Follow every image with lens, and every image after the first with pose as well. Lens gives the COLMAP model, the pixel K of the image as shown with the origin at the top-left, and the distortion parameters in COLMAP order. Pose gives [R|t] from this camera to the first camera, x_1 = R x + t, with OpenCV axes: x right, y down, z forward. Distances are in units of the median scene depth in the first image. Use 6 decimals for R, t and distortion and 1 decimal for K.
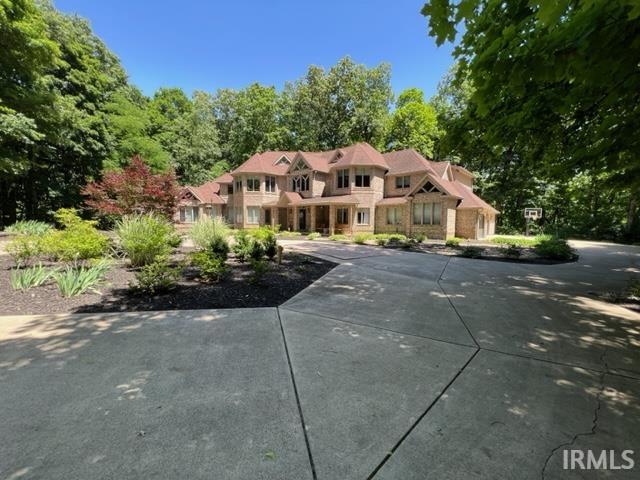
lens RADIAL K [[257.4, 0, 317.8], [0, 257.4, 238.7], [0, 0, 1]] dist [0.001101, 0.000119]
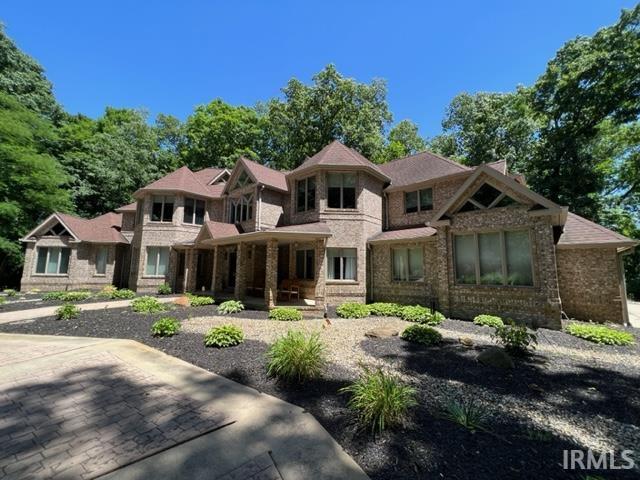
lens RADIAL K [[257.4, 0, 318.5], [0, 257.4, 238.8], [0, 0, 1]] dist [0.001101, 0.000119]
pose [[0.999987, 0.004169, -0.002813, 0.123026], [-0.004634, 0.981176, -0.193058, -0.038705], [0.001955, 0.193069, 0.981183, 0.479440]]
